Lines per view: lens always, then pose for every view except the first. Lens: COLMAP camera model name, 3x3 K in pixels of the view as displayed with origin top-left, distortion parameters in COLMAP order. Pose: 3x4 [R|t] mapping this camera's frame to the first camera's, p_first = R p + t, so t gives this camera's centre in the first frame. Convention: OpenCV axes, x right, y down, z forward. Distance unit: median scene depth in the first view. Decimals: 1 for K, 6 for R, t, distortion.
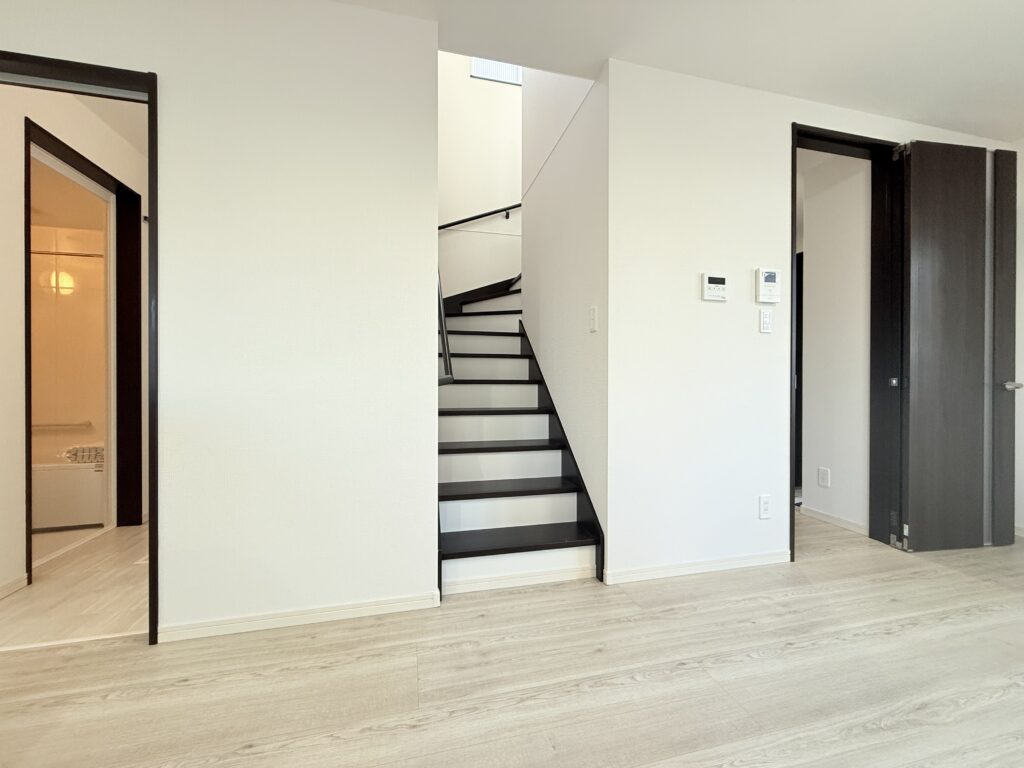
lens RADIAL K [[404.8, 0, 510.3], [0, 404.8, 382.4], [0, 0, 1]] dist [-0.001027, 0.000410]
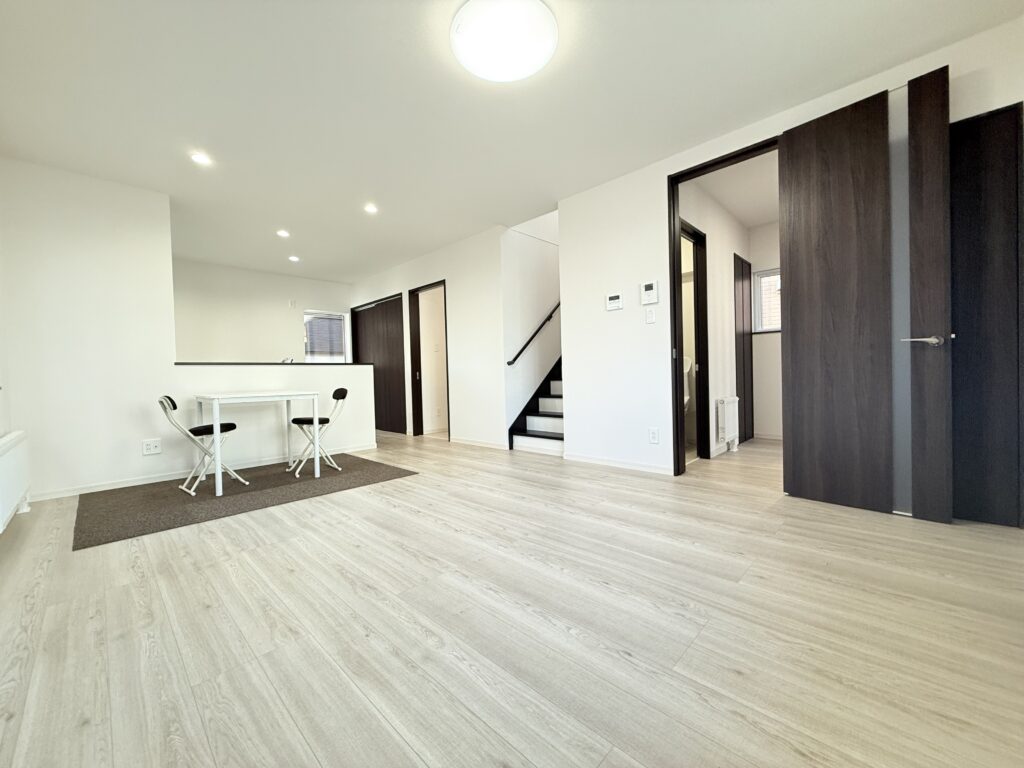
lens RADIAL K [[404.8, 0, 510.3], [0, 404.8, 382.4], [0, 0, 1]] dist [-0.001027, 0.000410]
pose [[0.529511, -0.001004, -0.848302, 2.115193], [0.024174, 0.999611, 0.013906, 0.088671], [0.847958, -0.027870, 0.529329, -0.357041]]
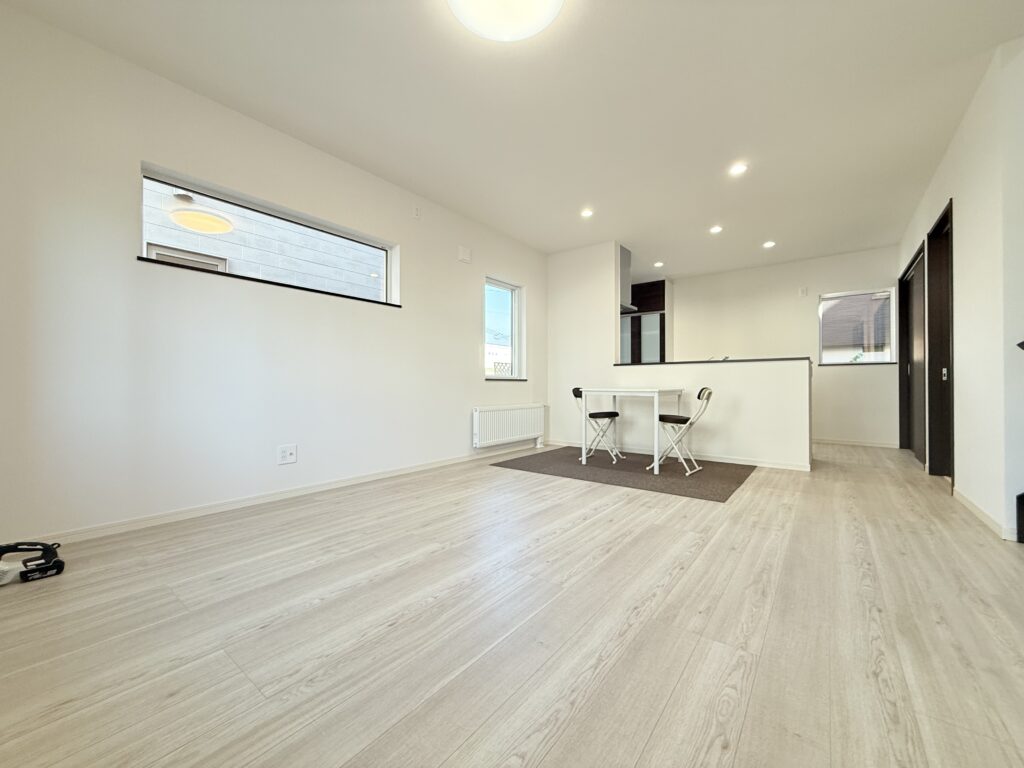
lens RADIAL K [[404.8, 0, 510.3], [0, 404.8, 382.4], [0, 0, 1]] dist [-0.001027, 0.000410]
pose [[-0.785381, -0.005241, -0.618991, 1.733352], [-0.003206, 0.999985, -0.004399, 0.114878], [0.619005, -0.001470, -0.785386, 1.078470]]
